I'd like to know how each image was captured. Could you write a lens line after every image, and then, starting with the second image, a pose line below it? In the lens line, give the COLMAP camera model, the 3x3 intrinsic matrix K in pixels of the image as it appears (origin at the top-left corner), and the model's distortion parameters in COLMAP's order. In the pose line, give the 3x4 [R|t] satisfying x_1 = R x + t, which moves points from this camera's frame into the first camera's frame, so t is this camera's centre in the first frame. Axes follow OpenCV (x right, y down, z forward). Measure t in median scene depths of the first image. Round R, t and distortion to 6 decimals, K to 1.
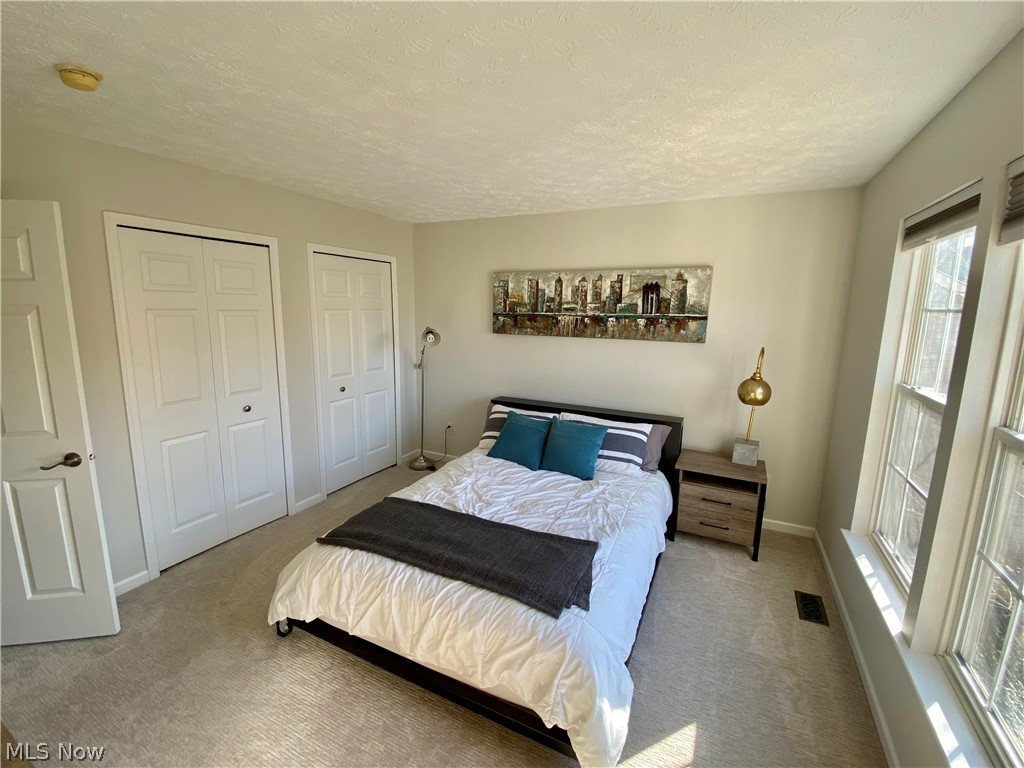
lens RADIAL K [[433.5, 0, 518.1], [0, 433.5, 389.7], [0, 0, 1]] dist [-0.004230, -0.001890]
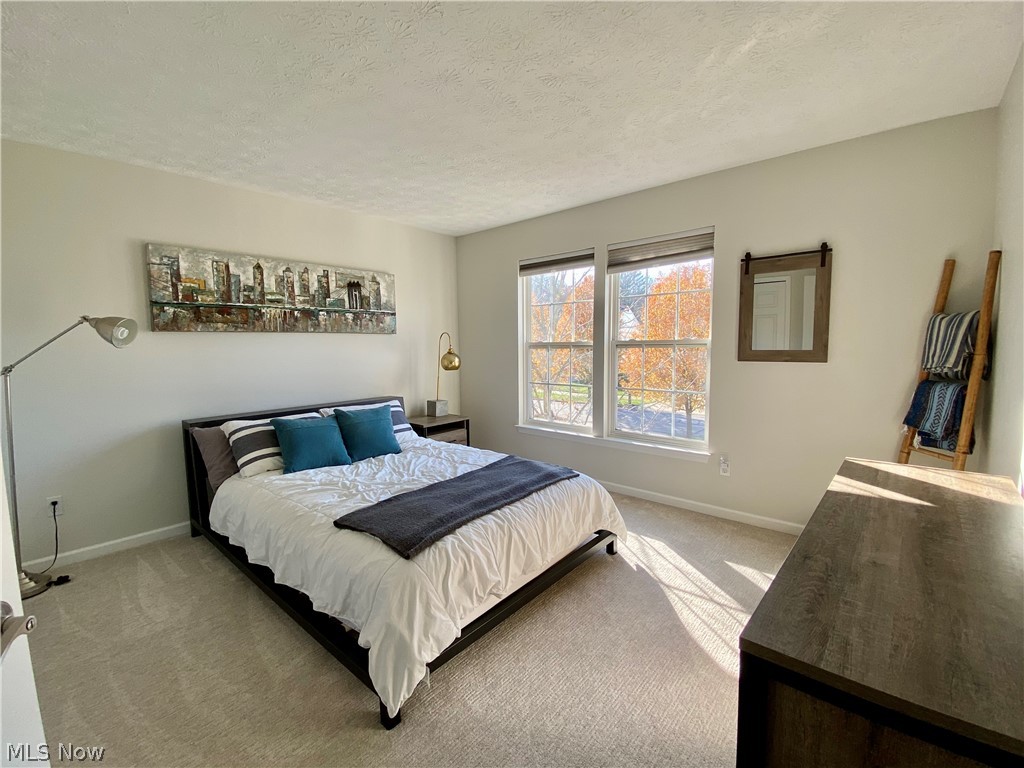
lens RADIAL K [[433.5, 0, 518.4], [0, 433.5, 382.1], [0, 0, 1]] dist [-0.004230, -0.001890]
pose [[0.244158, -0.103818, 0.964162, -0.649404], [0.201306, 0.978020, 0.054333, 0.029856], [-0.948611, 0.180826, 0.259690, 0.334892]]
